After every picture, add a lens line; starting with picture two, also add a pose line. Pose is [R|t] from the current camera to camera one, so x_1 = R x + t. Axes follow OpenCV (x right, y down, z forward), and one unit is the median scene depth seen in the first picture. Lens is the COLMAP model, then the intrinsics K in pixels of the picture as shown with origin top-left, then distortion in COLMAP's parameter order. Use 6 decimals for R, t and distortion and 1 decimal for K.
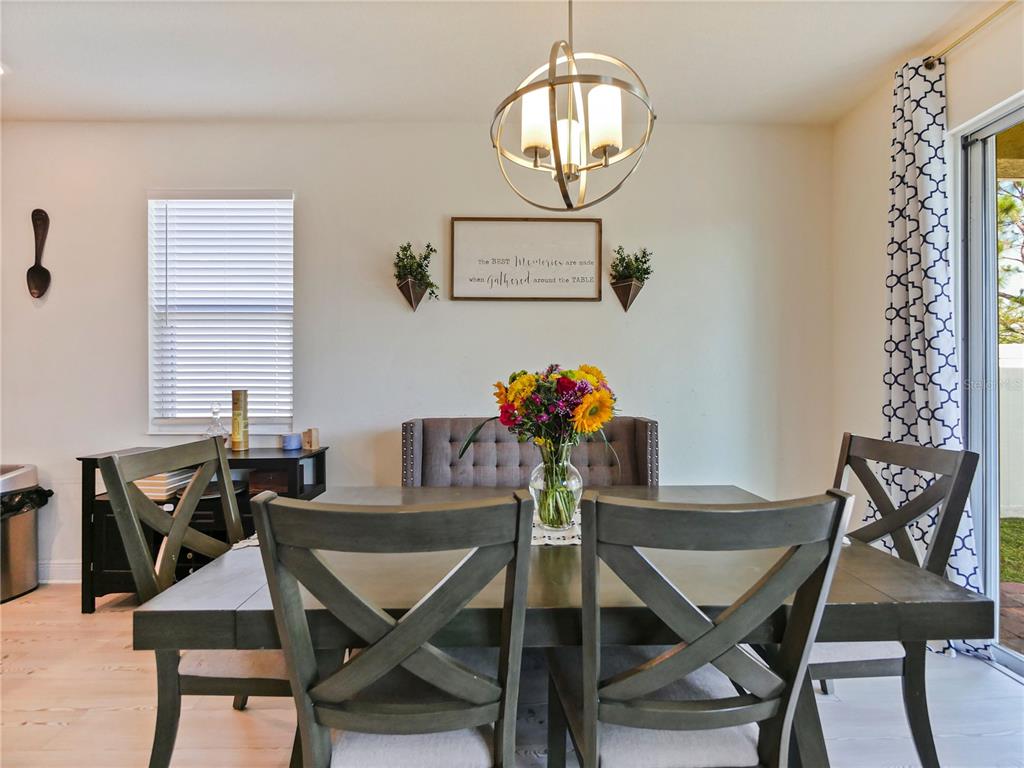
lens RADIAL K [[453.6, 0, 510.4], [0, 453.6, 379.9], [0, 0, 1]] dist [-0.004185, -0.000530]
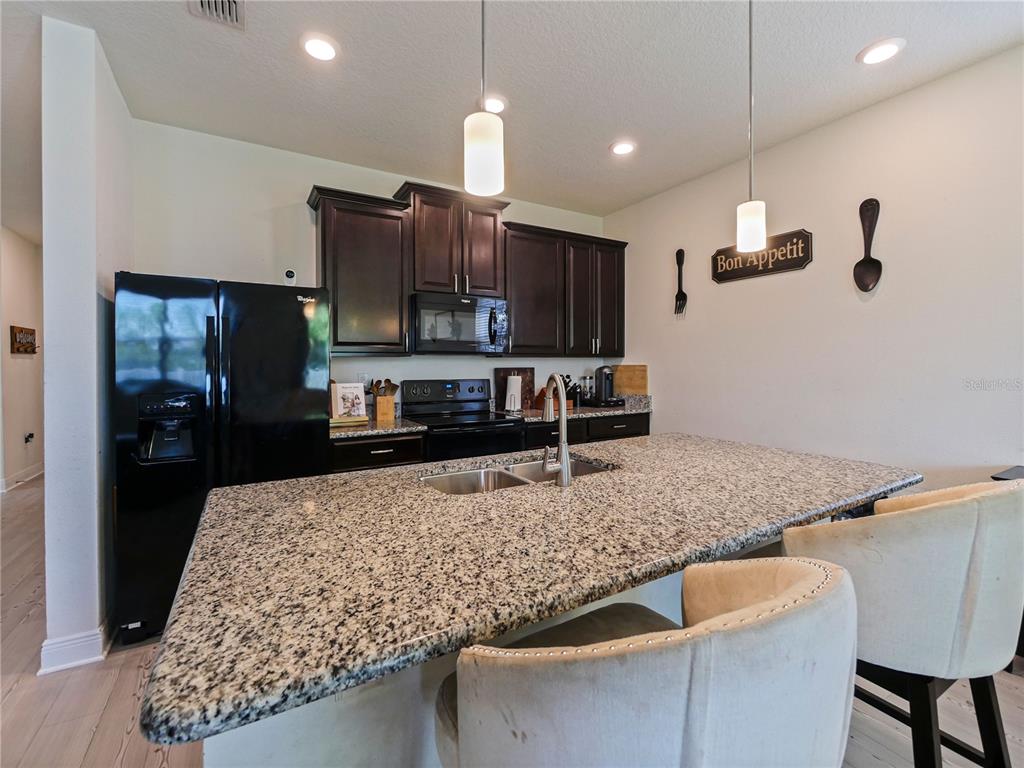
lens RADIAL K [[443.9, 0, 510.6], [0, 443.9, 373.6], [0, 0, 1]] dist [-0.004357, -0.000401]
pose [[0.491996, 0.016860, -0.870434, -0.592855], [0.006658, 0.999710, 0.023127, -0.032286], [0.870572, -0.017173, 0.491741, -0.140580]]
